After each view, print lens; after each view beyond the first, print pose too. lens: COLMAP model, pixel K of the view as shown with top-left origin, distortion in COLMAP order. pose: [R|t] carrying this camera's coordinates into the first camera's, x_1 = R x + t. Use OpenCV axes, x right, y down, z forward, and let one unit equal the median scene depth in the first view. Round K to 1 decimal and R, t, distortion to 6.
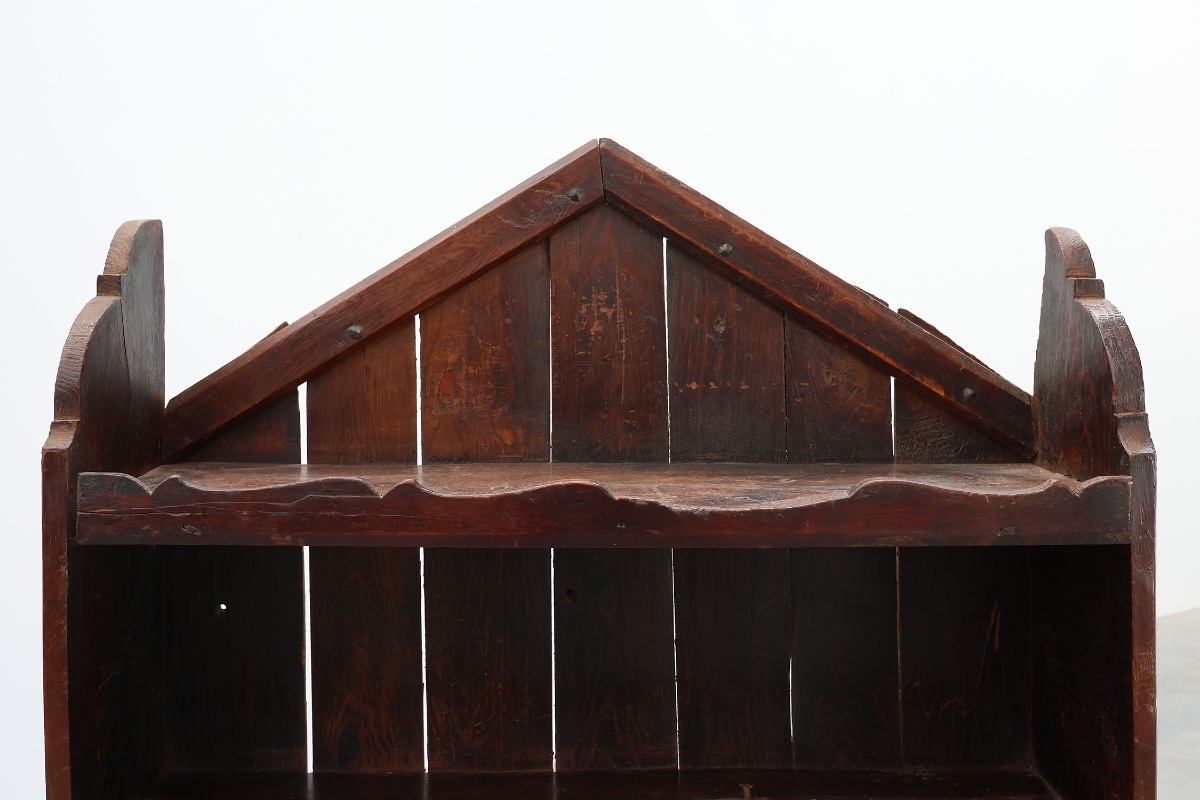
lens RADIAL K [[1066.2, 0, 558.7], [0, 1066.2, 362.5], [0, 0, 1]] dist [0.000241, 0.000878]
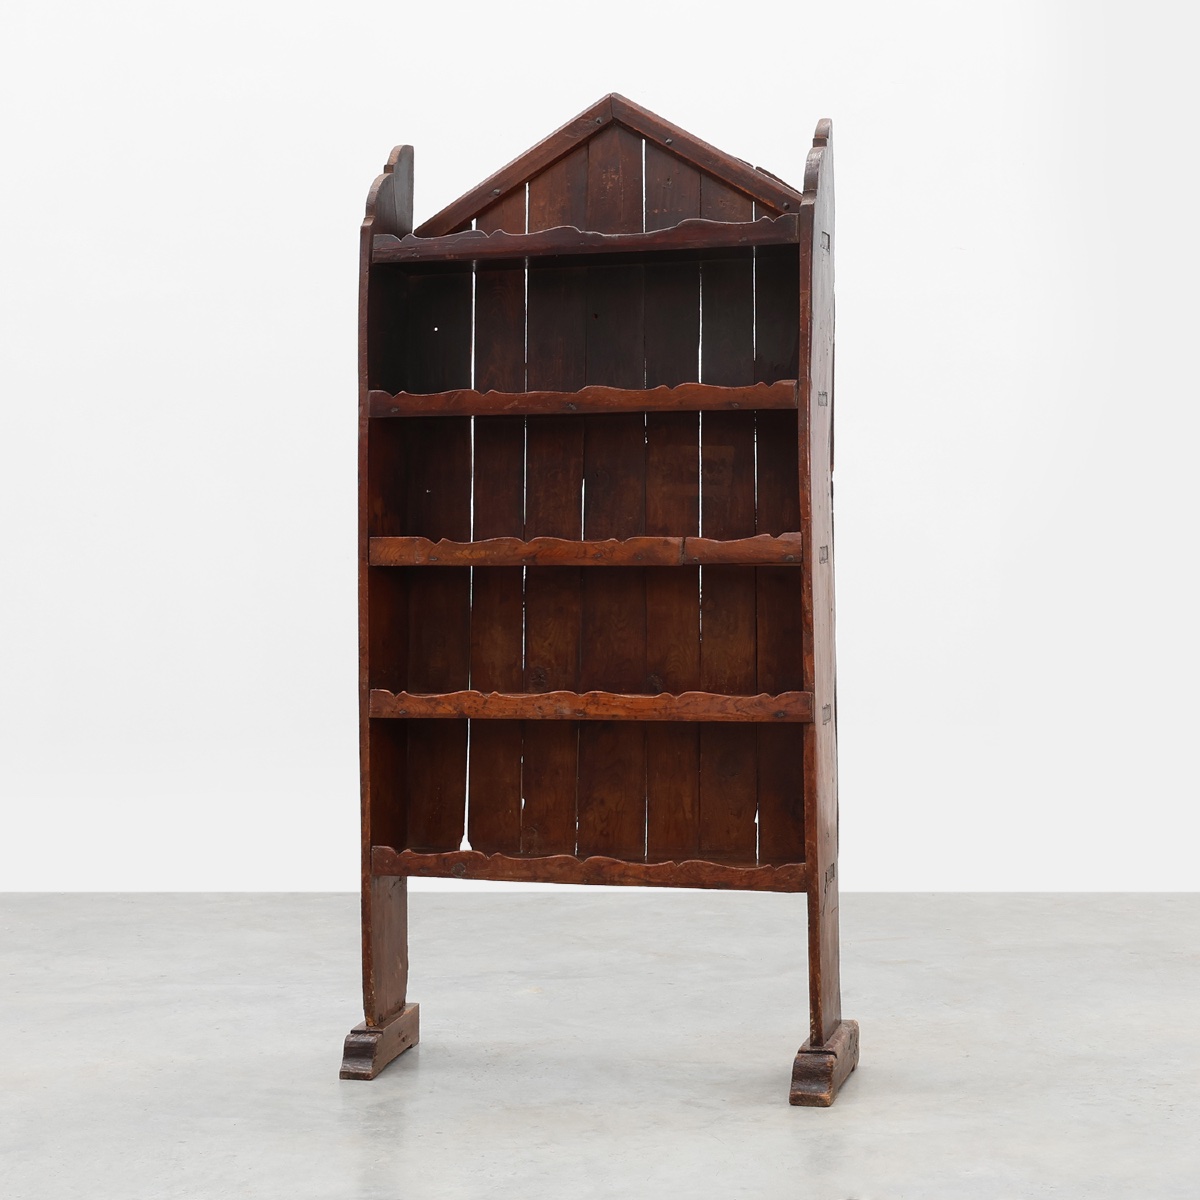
lens RADIAL K [[1994.2, 0, 600.0], [0, 1994.2, 600.0], [0, 0, 1]] dist [-0.021015, -0.117229]
pose [[0.951390, 0.003571, -0.307970, 1.199587], [-0.021611, 0.998242, -0.055186, 0.974811], [0.307231, 0.059159, 0.949794, -2.585131]]
